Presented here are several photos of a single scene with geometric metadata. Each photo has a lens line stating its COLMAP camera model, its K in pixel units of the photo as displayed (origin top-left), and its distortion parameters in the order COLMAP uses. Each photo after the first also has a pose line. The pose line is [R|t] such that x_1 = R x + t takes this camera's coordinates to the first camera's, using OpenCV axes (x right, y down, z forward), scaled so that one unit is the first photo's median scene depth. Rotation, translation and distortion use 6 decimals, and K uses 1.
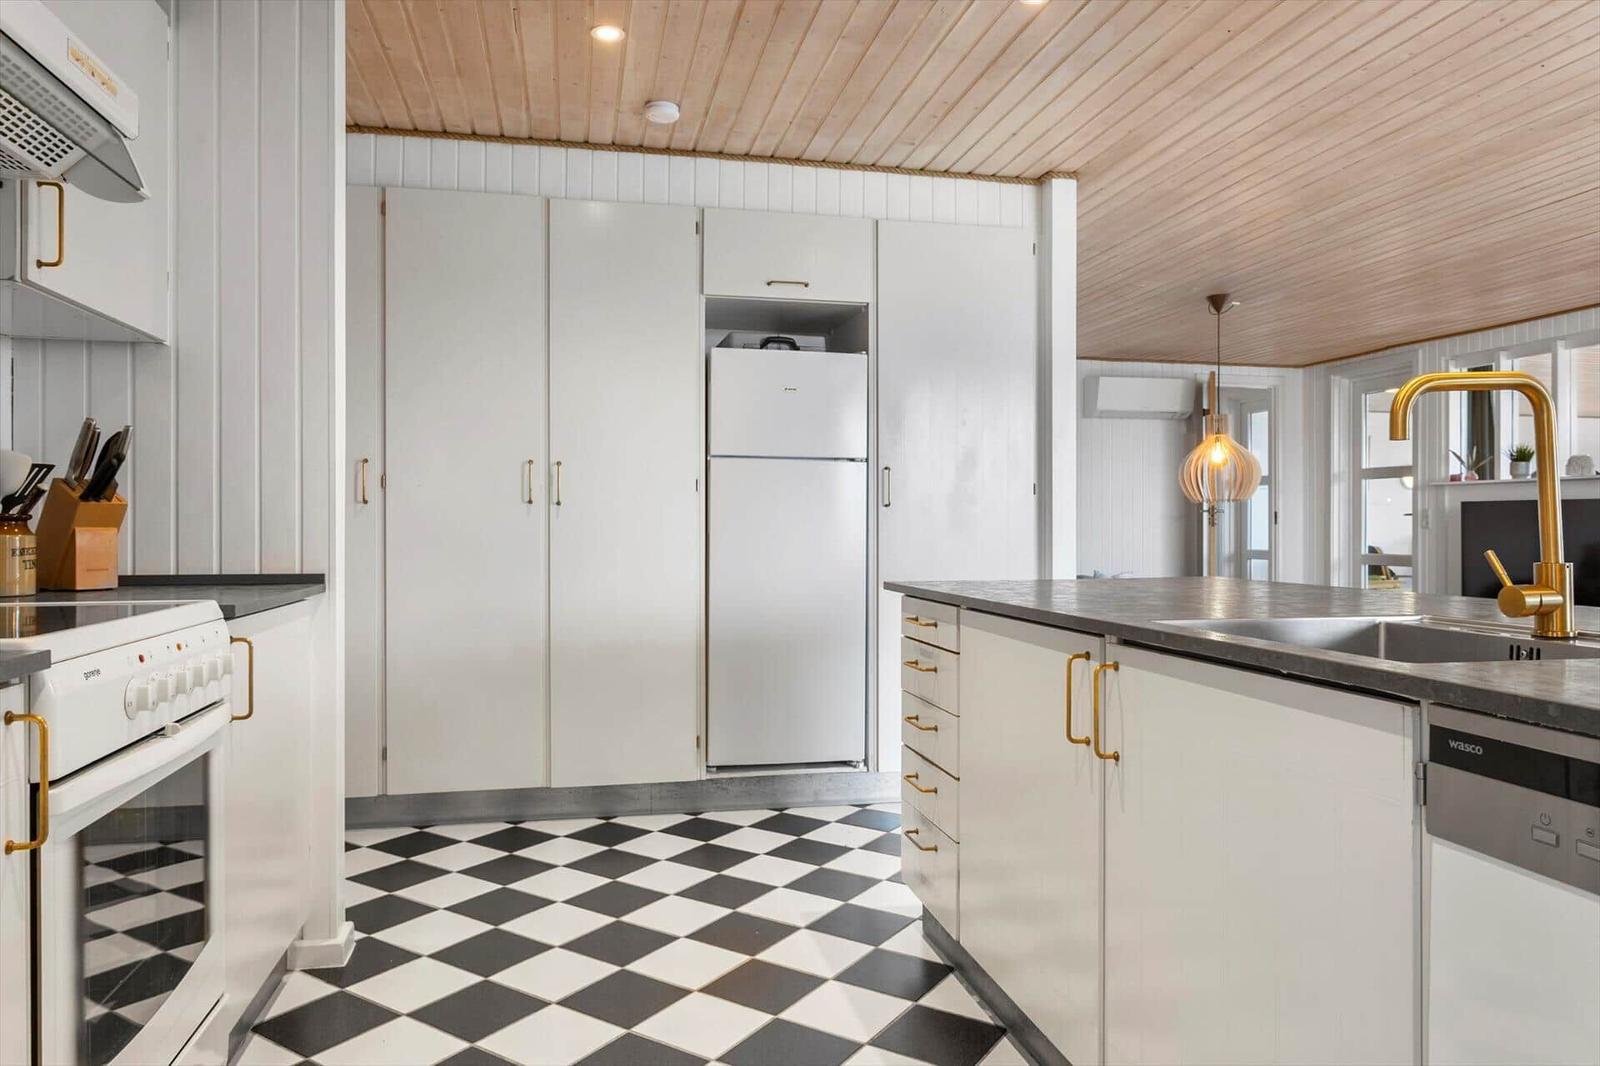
lens RADIAL K [[1086.2, 0, 792.7], [0, 1086.2, 529.0], [0, 0, 1]] dist [0.011136, 0.001444]
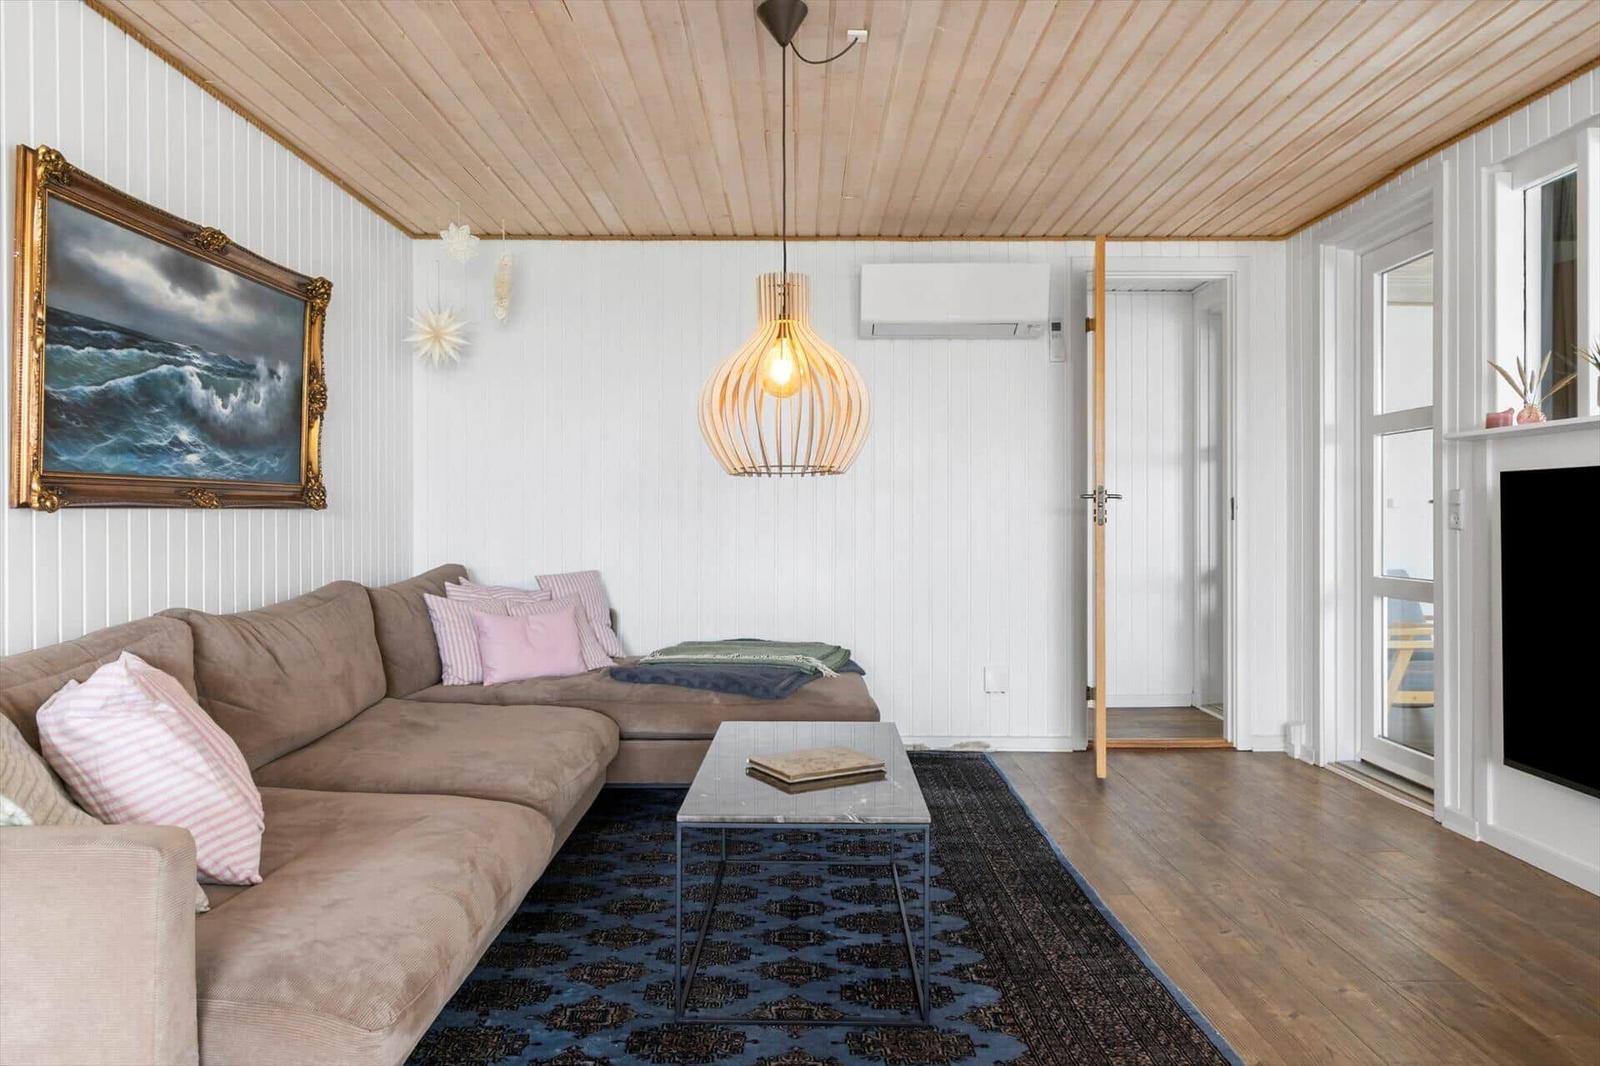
lens RADIAL K [[1086.2, 0, 797.1], [0, 1086.2, 520.9], [0, 0, 1]] dist [0.011136, 0.001444]
pose [[0.975094, -0.001074, -0.221789, 0.400027], [0.000711, 0.999998, -0.001716, -0.003755], [0.221790, 0.001515, 0.975093, 0.460816]]
